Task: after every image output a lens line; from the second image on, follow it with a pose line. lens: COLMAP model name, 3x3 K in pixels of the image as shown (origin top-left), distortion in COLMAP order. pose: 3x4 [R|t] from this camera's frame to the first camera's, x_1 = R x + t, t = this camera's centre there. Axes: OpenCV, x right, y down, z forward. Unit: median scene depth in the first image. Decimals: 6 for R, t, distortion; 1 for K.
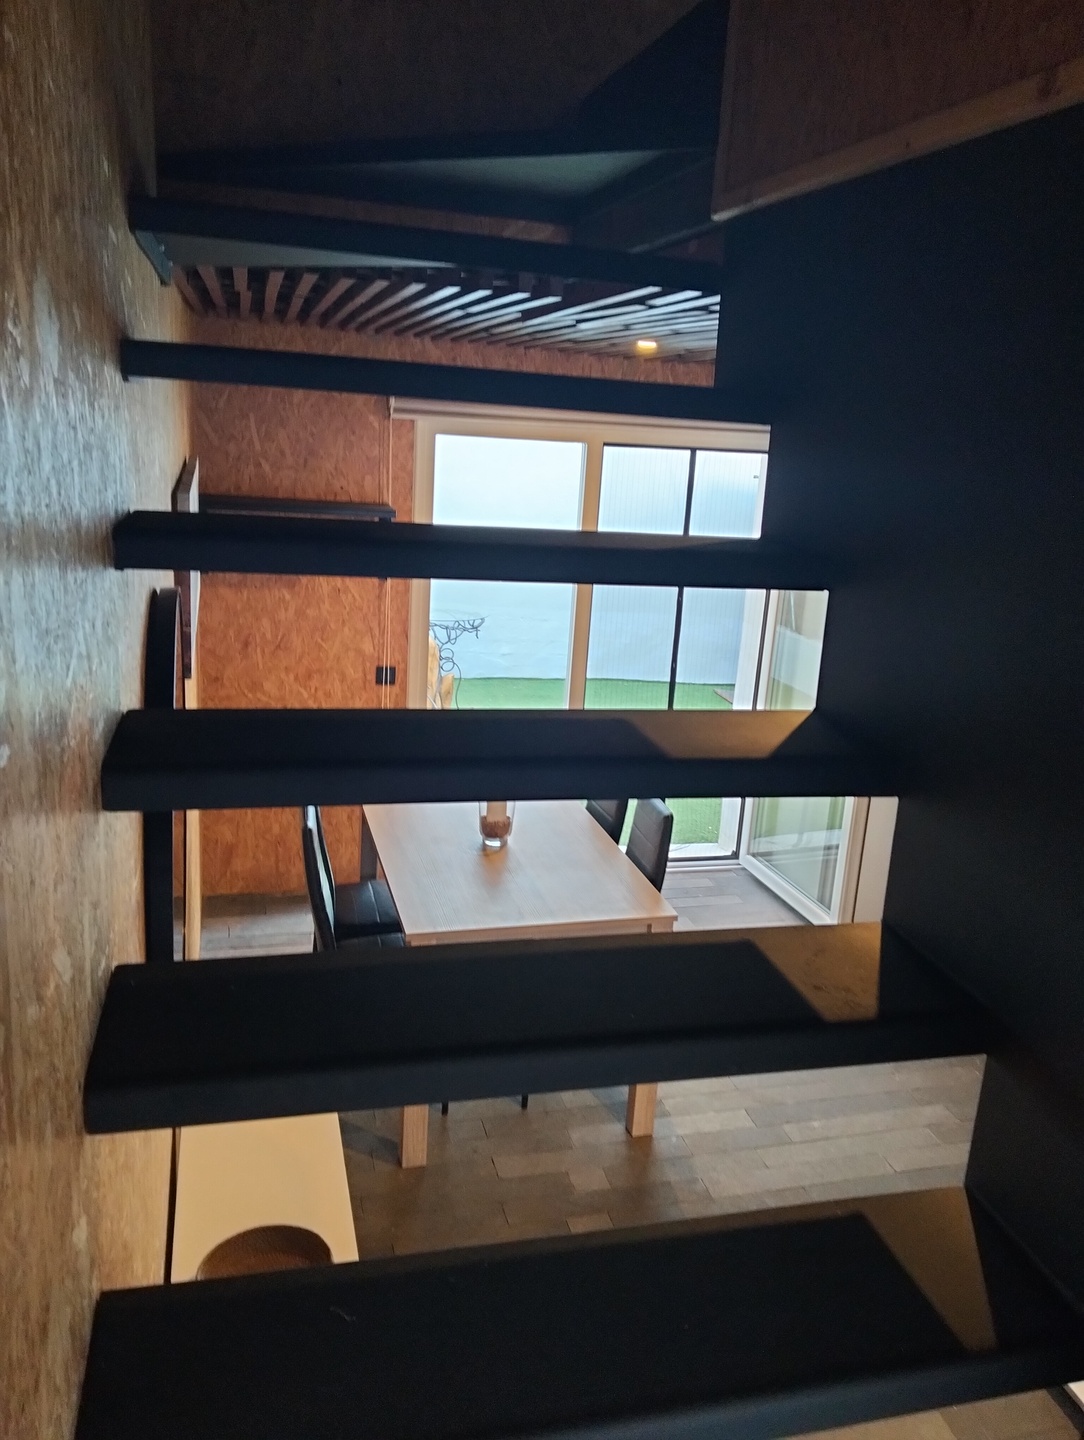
lens RADIAL K [[1129.6, 0, 565.6], [0, 1129.6, 716.2], [0, 0, 1]] dist [0.163948, -0.392017]
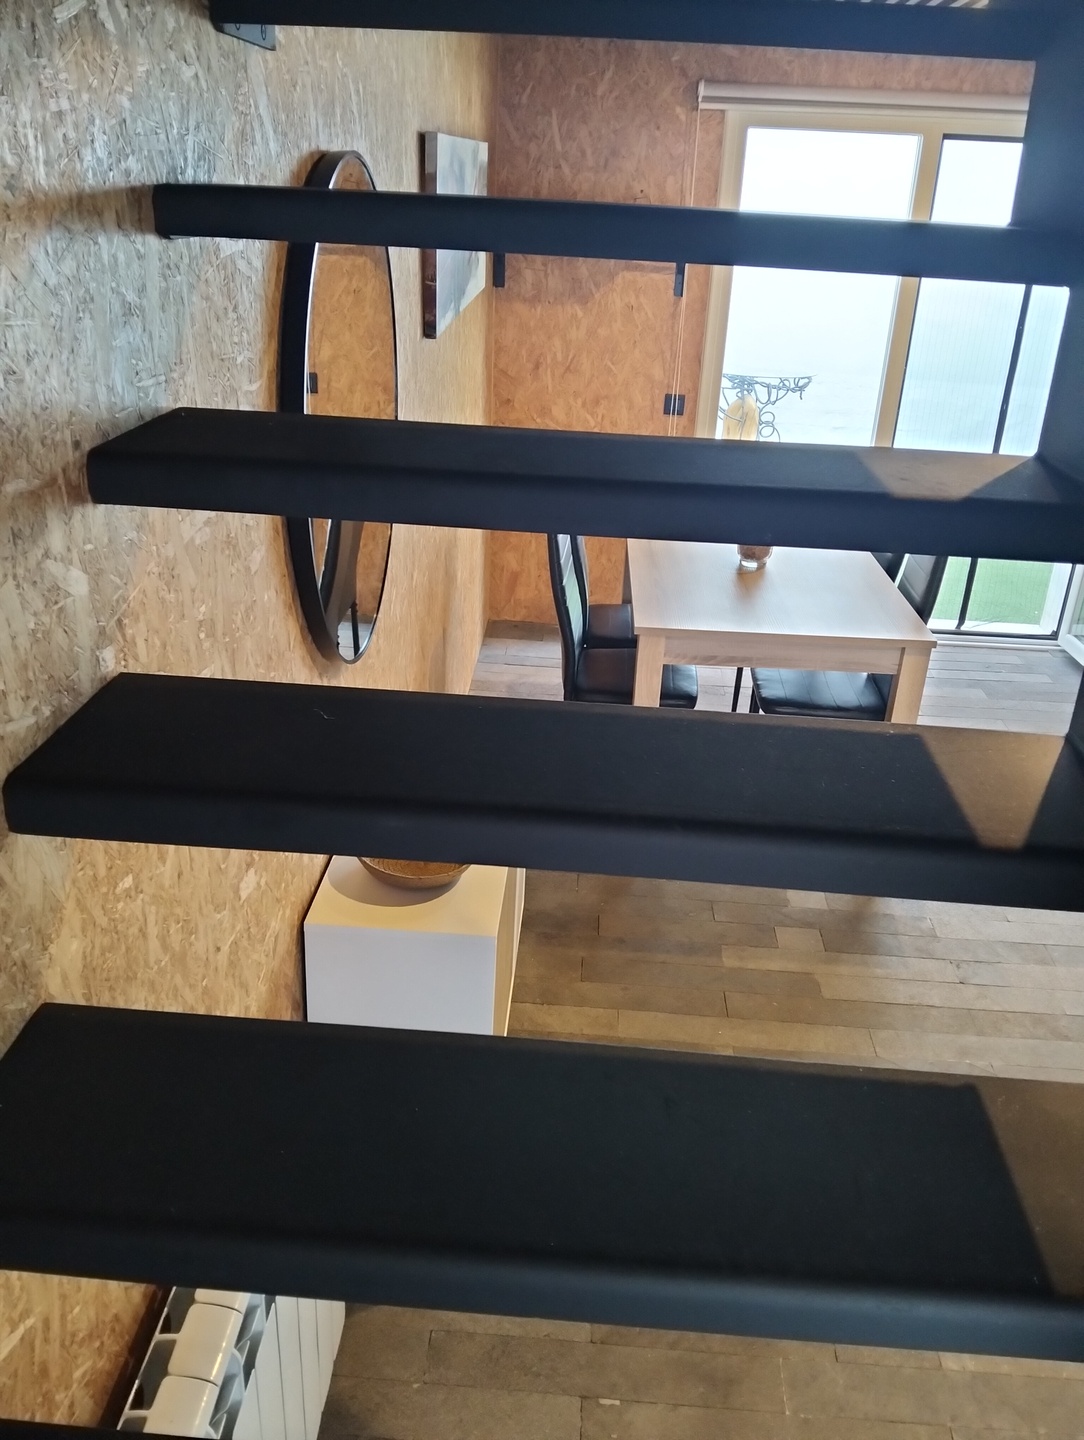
lens RADIAL K [[1136.1, 0, 556.7], [0, 1136.1, 720.7], [0, 0, 1]] dist [0.166526, -0.404003]
pose [[0.950253, 0.108389, -0.292012, 0.060363], [-0.060115, 0.983695, 0.169503, 0.069931], [0.305623, -0.143516, 0.941275, 0.023333]]
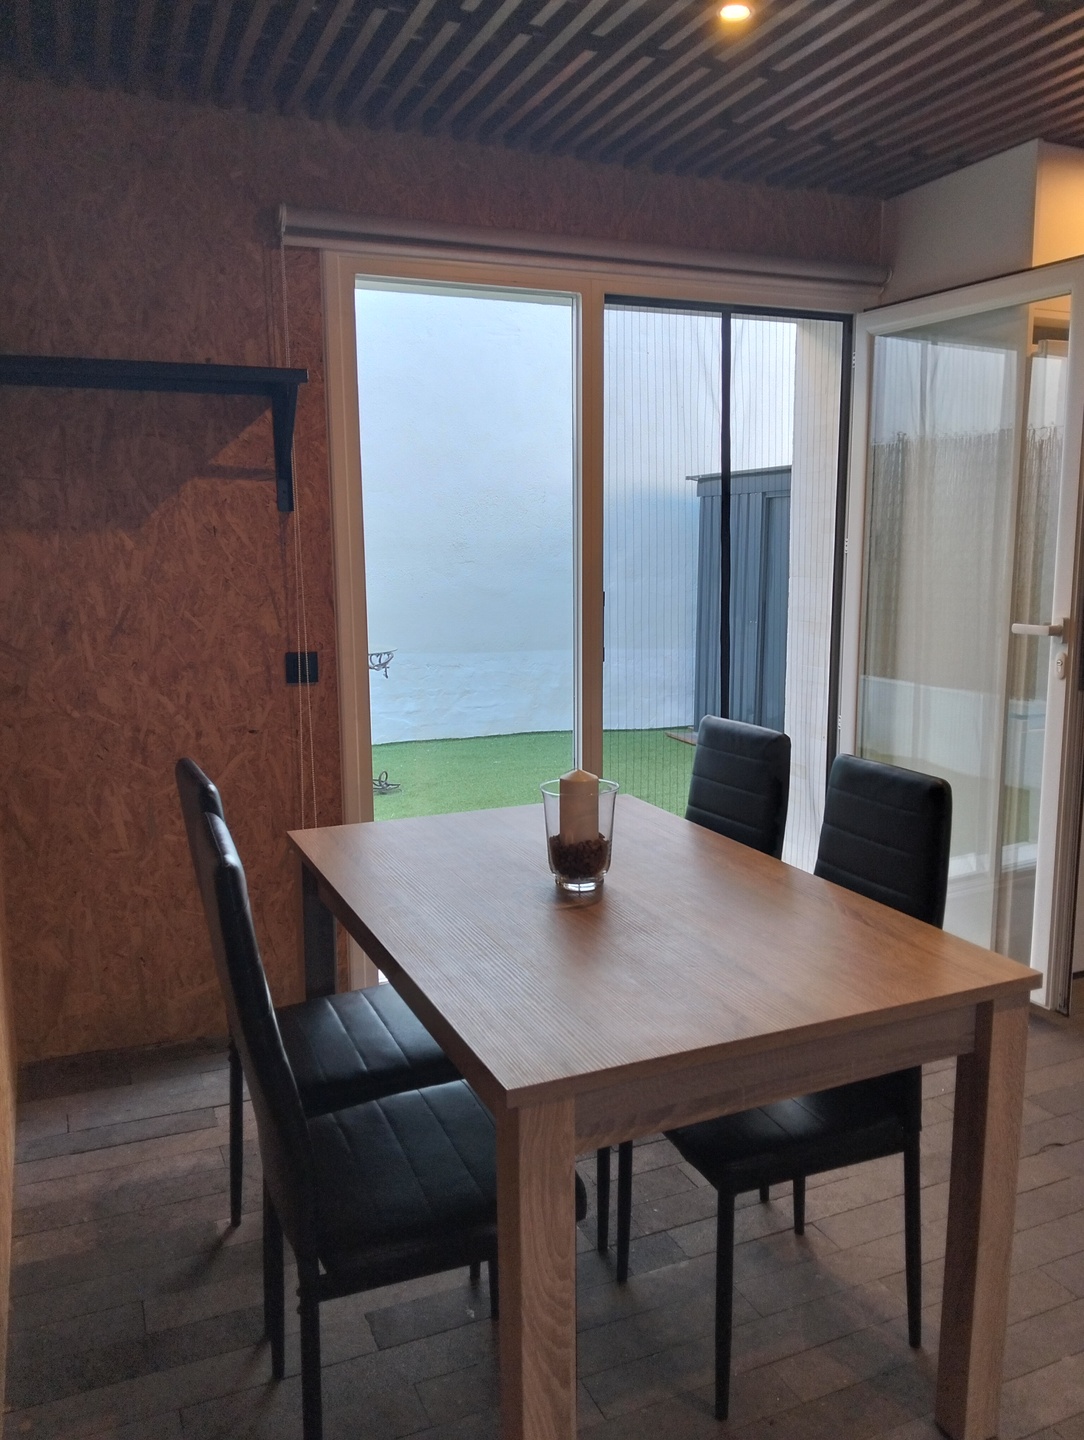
lens RADIAL K [[1129.6, 0, 565.6], [0, 1129.6, 716.2], [0, 0, 1]] dist [0.163948, -0.392017]
pose [[0.986727, -0.094134, 0.132323, -0.104248], [0.106410, 0.990333, -0.088976, 0.064023], [-0.122668, 0.101875, 0.987205, 0.379146]]
